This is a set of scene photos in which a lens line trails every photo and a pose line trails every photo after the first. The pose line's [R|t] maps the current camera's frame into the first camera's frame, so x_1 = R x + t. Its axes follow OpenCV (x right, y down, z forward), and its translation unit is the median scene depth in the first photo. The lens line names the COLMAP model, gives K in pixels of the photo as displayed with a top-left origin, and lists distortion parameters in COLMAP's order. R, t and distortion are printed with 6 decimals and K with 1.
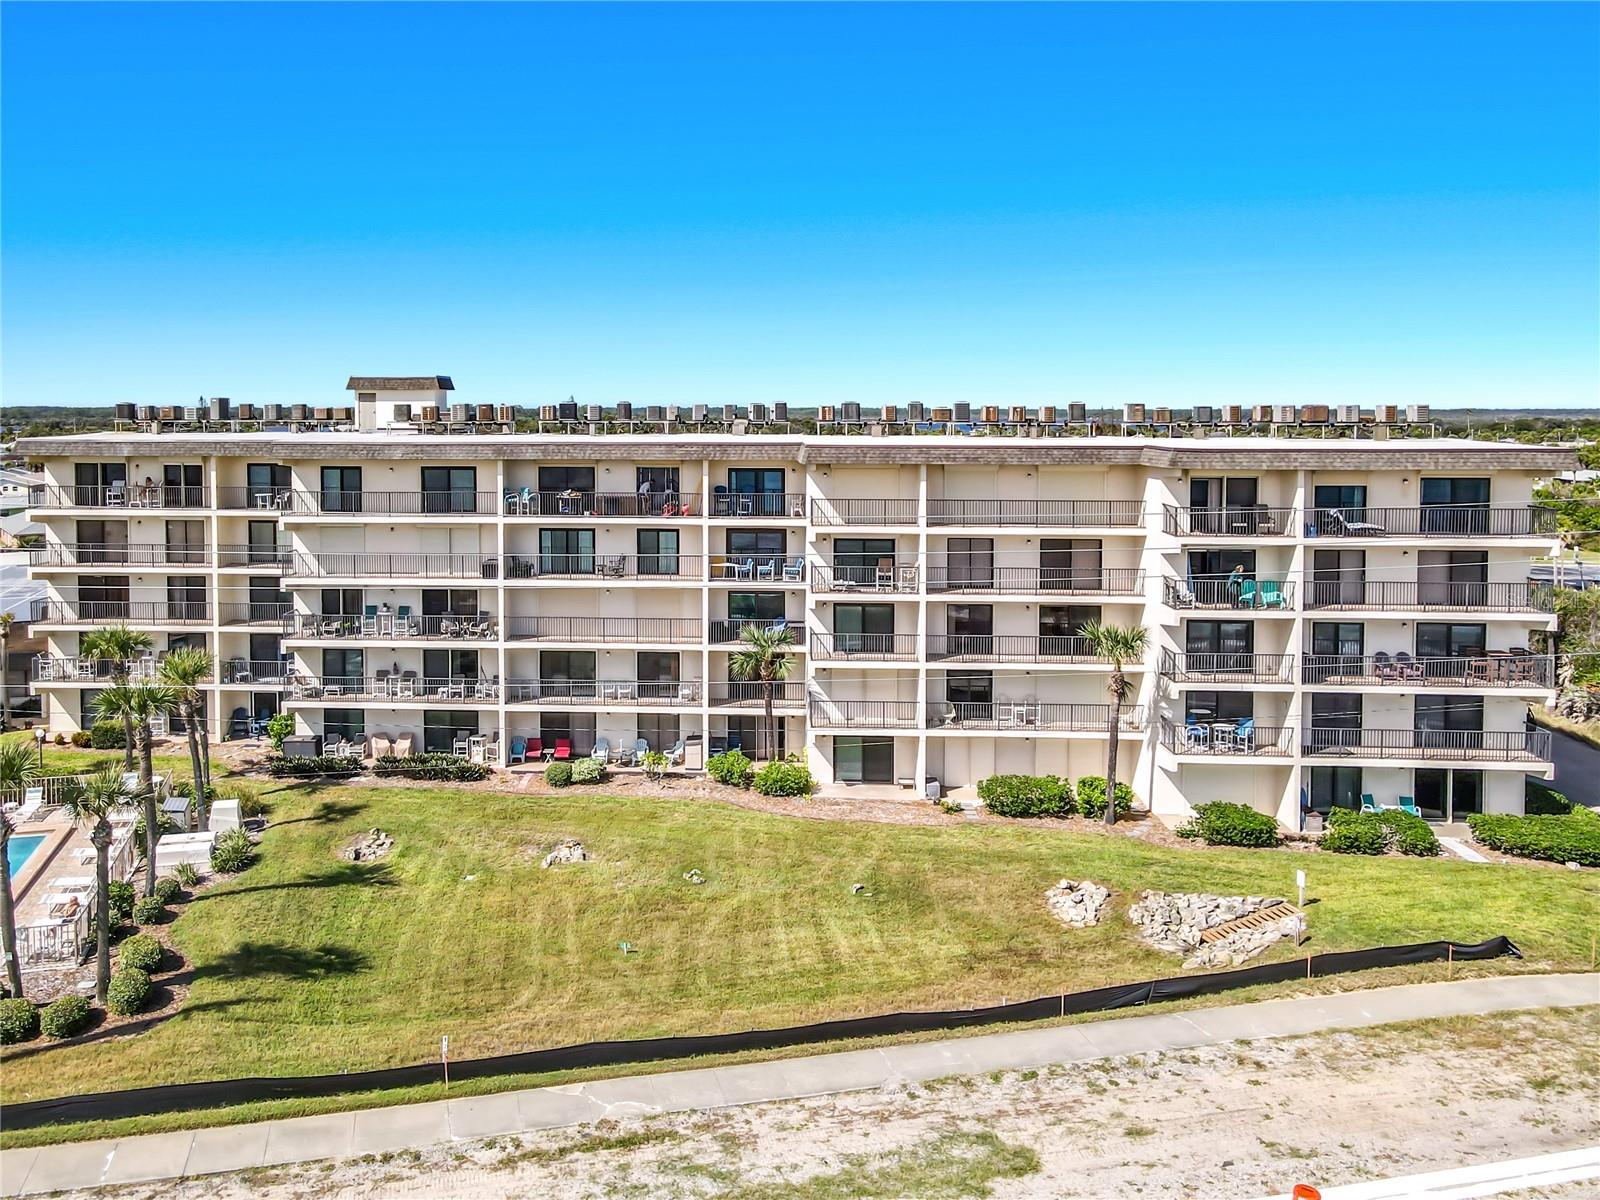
lens RADIAL K [[1228.9, 0, 665.8], [0, 1228.9, 451.5], [0, 0, 1]] dist [-0.003184, 0.013639]
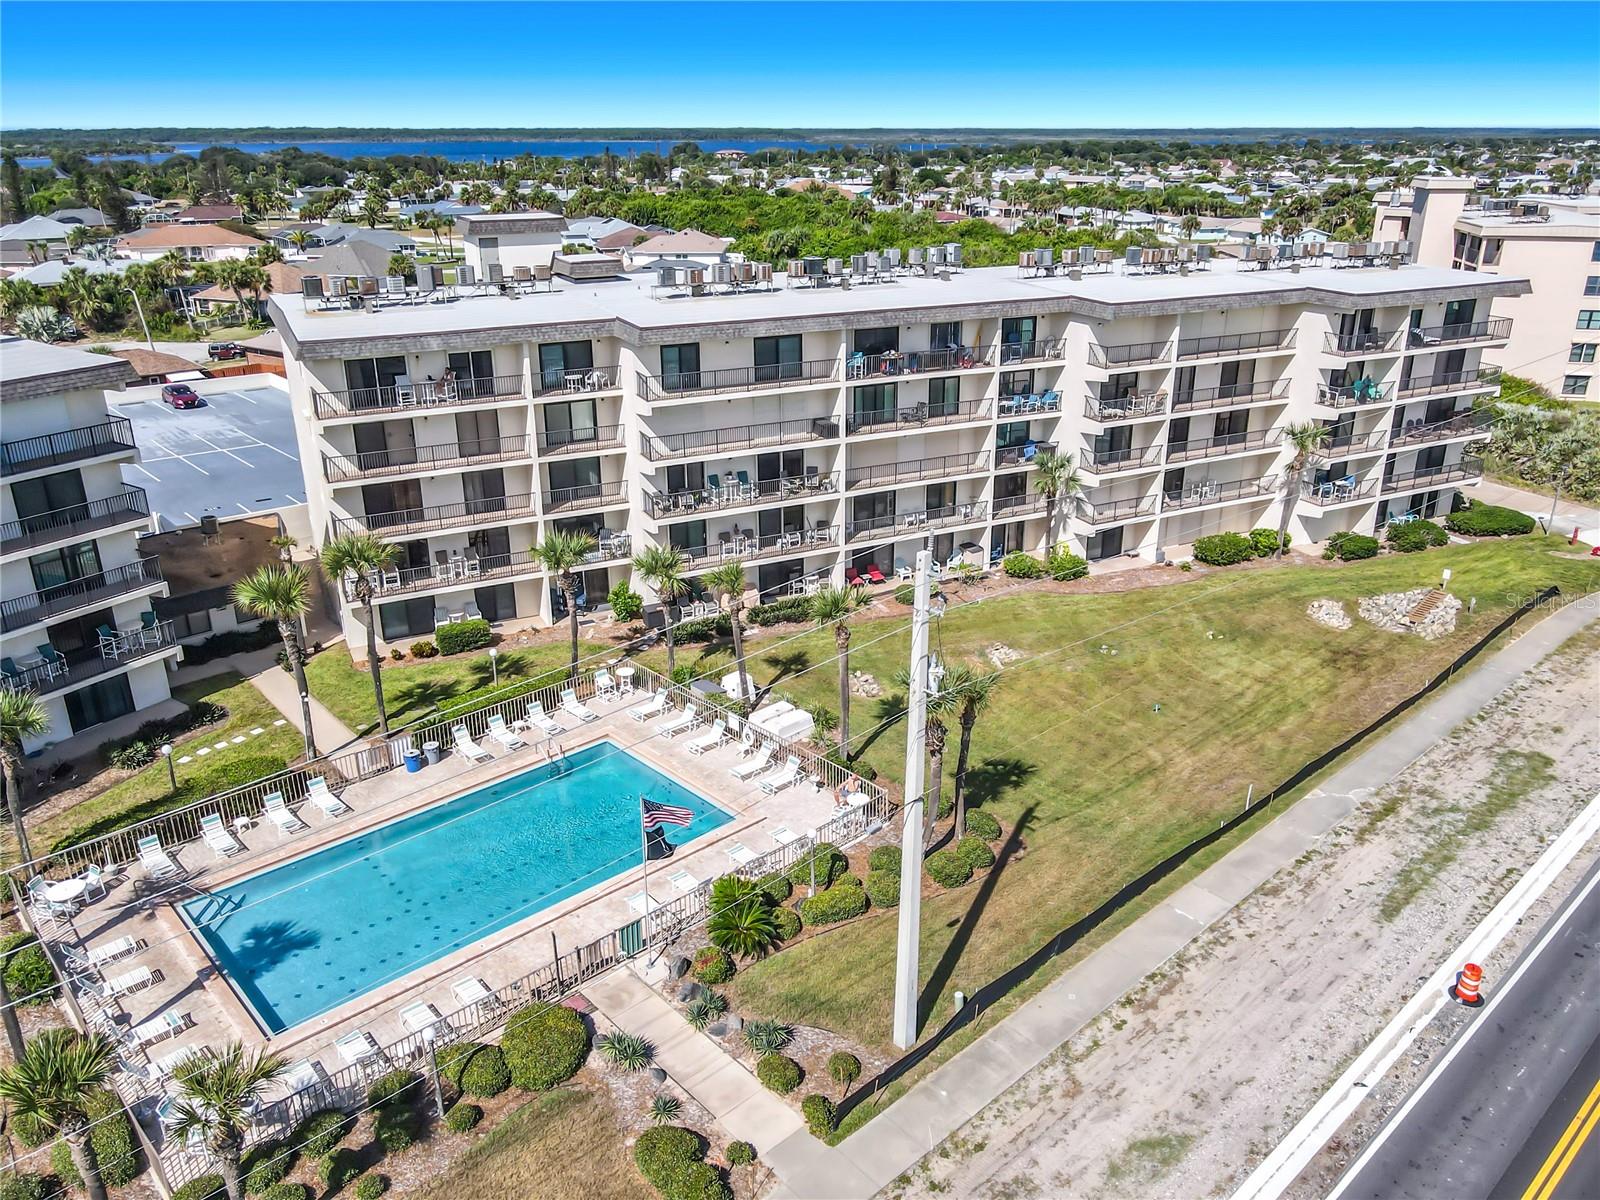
lens RADIAL K [[1211.8, 0, 819.6], [0, 1211.8, 596.6], [0, 0, 1]] dist [-0.008153, 0.029841]
pose [[0.858995, -0.185570, 0.477170, -0.749957], [0.017859, 0.942295, 0.334306, -0.136228], [-0.511673, -0.278645, 0.812741, 0.088040]]
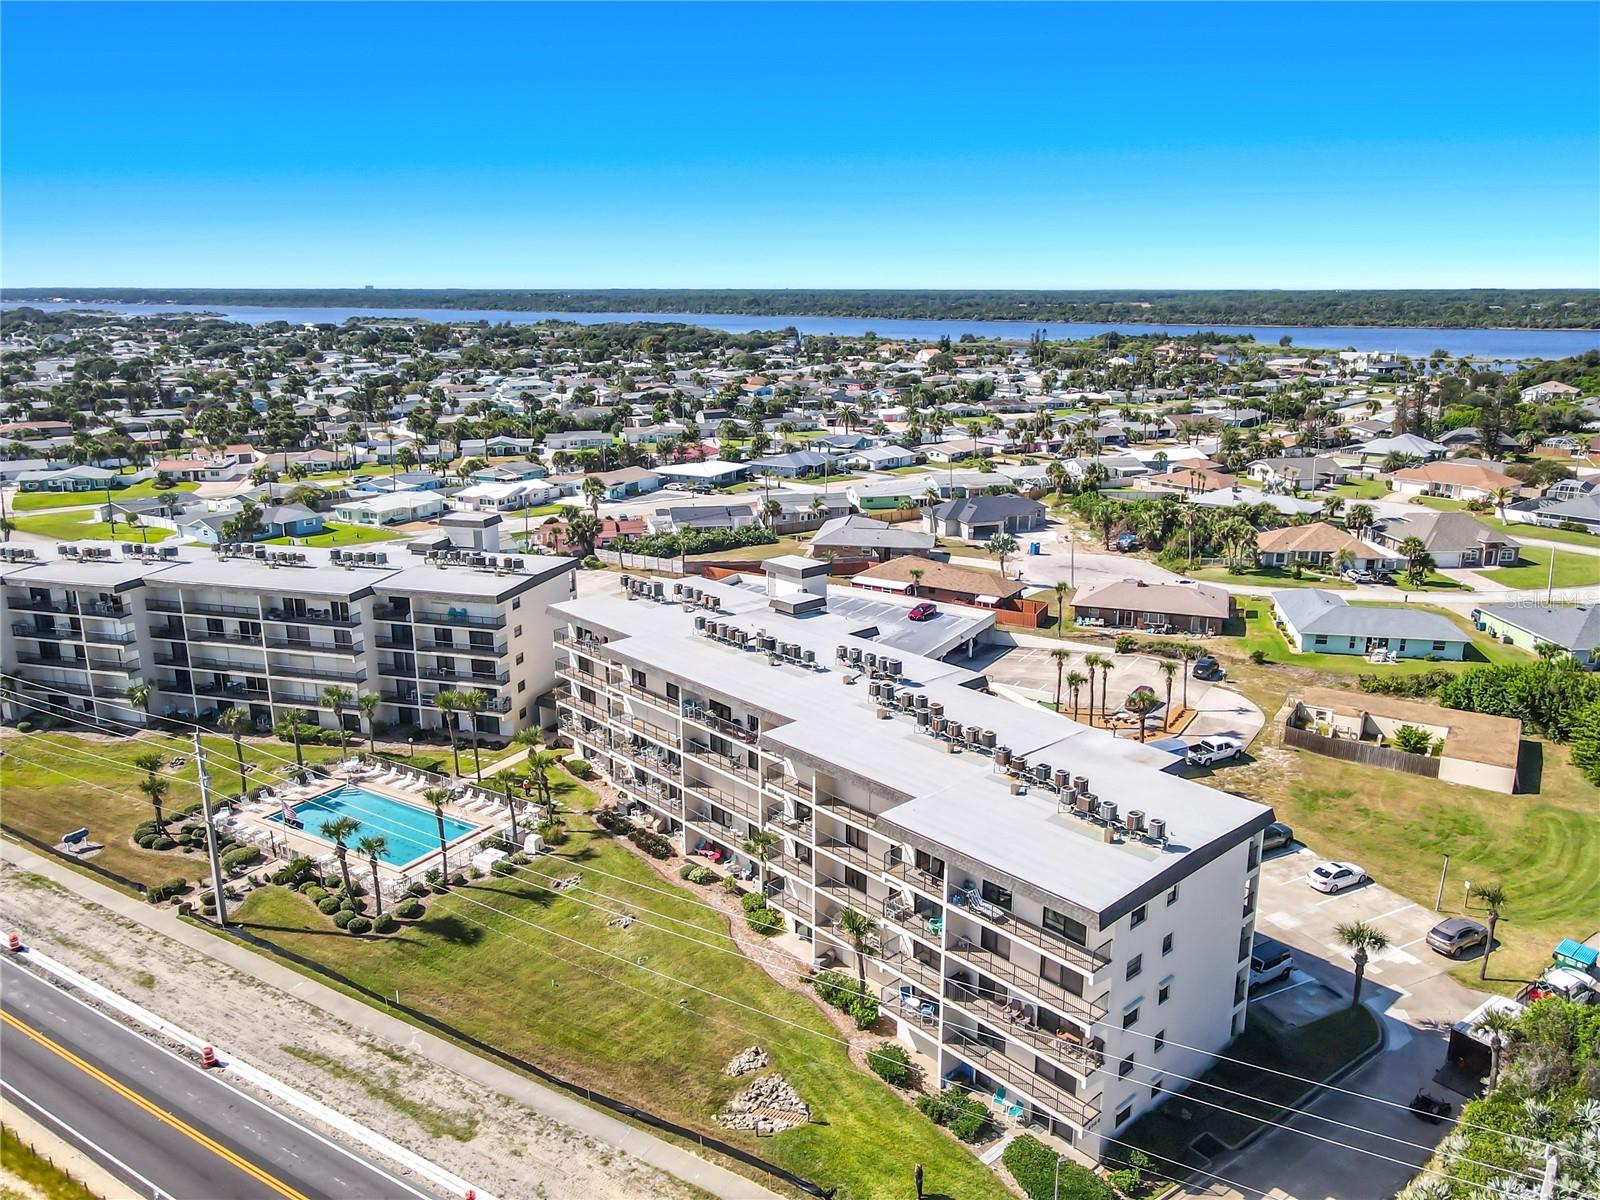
lens RADIAL K [[1167.4, 0, 819.0], [0, 1167.4, 600.7], [0, 0, 1]] dist [-0.001978, -0.002185]
pose [[0.728558, 0.178374, -0.661351, 1.114363], [-0.025021, 0.971785, 0.234537, -0.522275], [0.684527, -0.154326, 0.712465, 0.006178]]
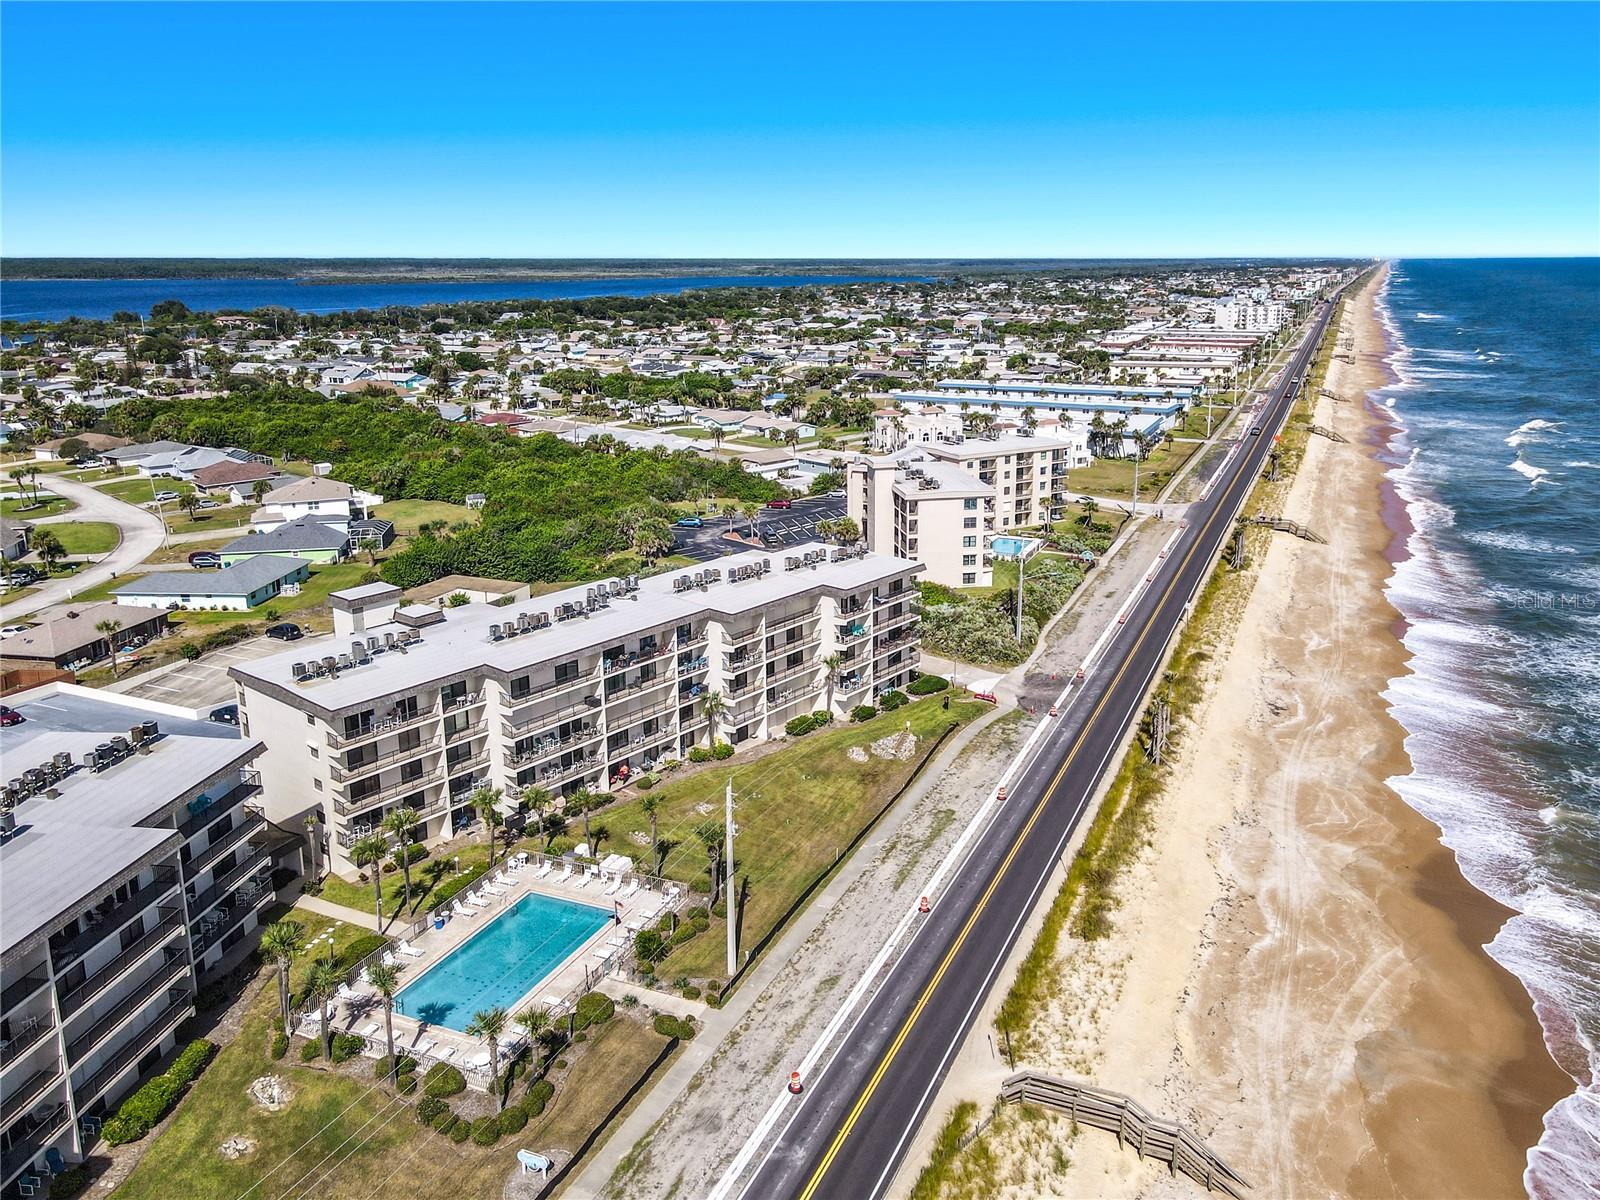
lens RADIAL K [[1213.6, 0, 874.0], [0, 1213.6, 519.8], [0, 0, 1]] dist [-0.005730, -0.001206]
pose [[0.561274, -0.177106, 0.808459, -1.570555], [0.029283, 0.980474, 0.194458, -0.624354], [-0.827112, -0.085470, 0.555500, -0.508778]]
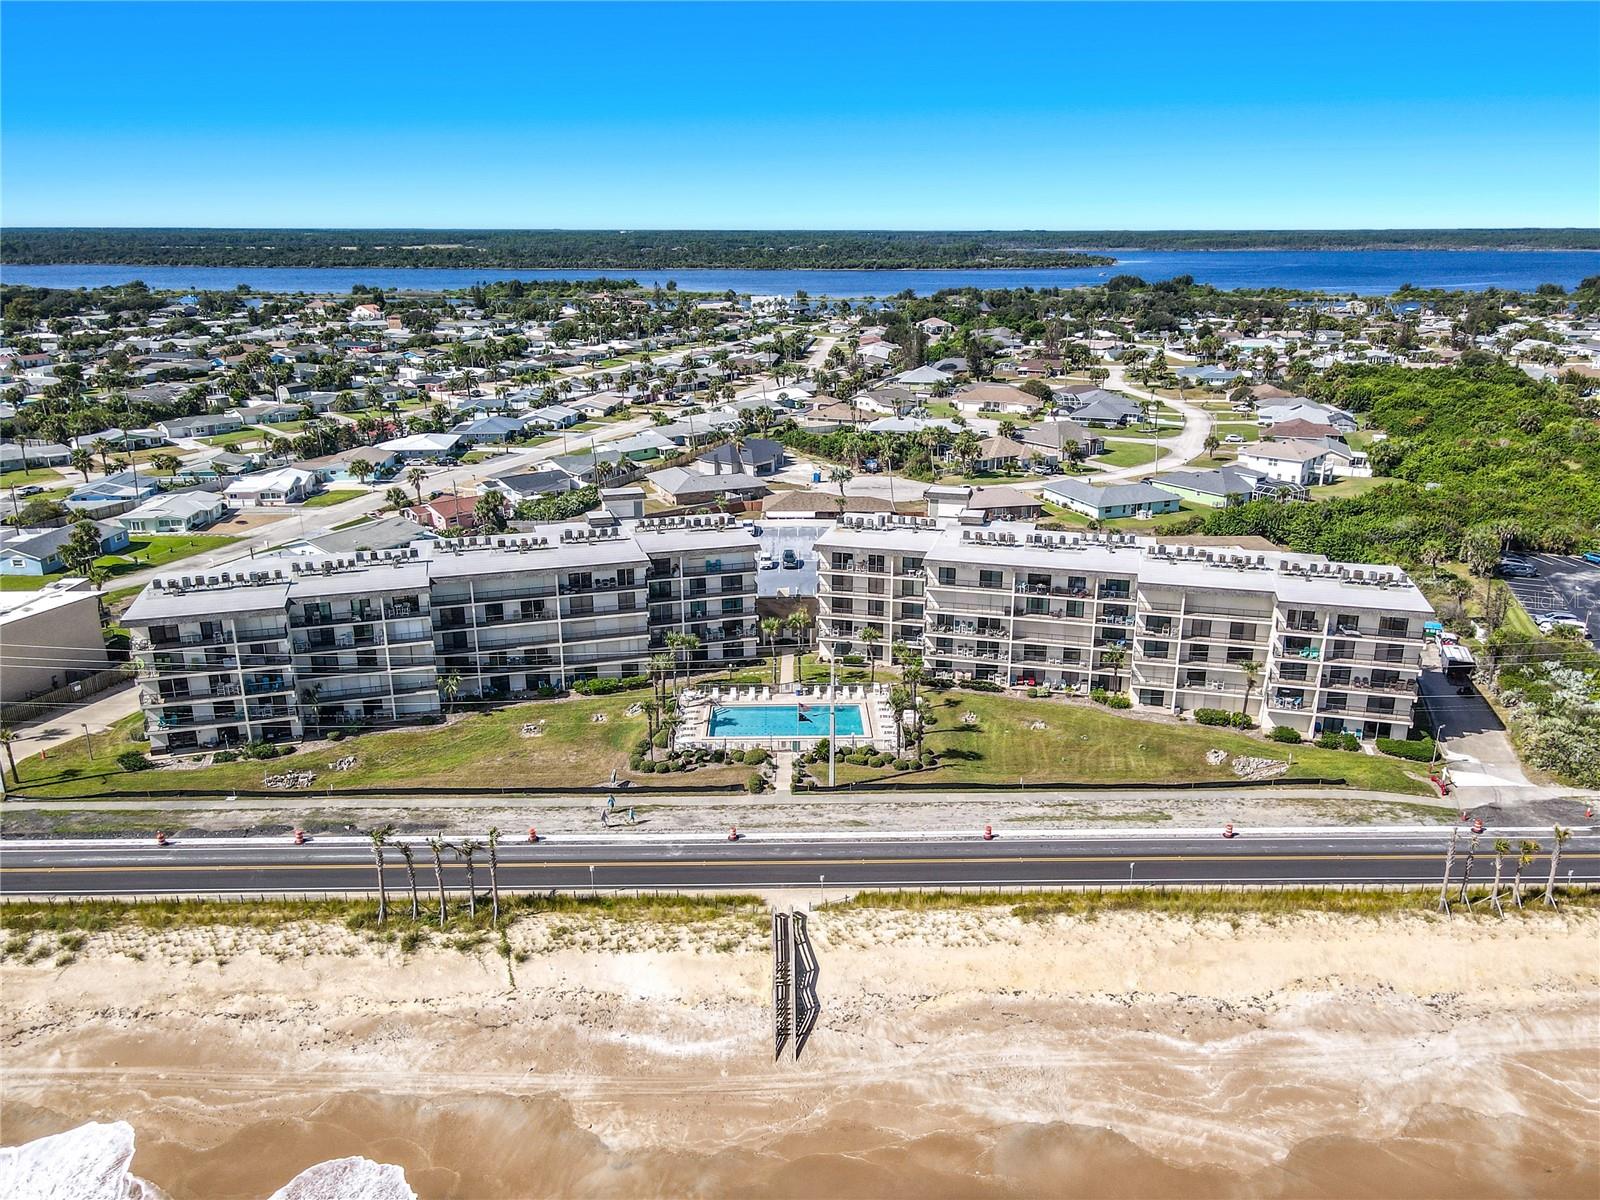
lens RADIAL K [[1162.3, 0, 800.0], [0, 1162.3, 600.0], [0, 0, 1]] dist [0.009229, 0.012537]
pose [[0.980979, 0.058979, -0.184937, -0.128917], [-0.006502, 0.962172, 0.272364, -0.626458], [0.194005, -0.265981, 0.944254, -1.448309]]
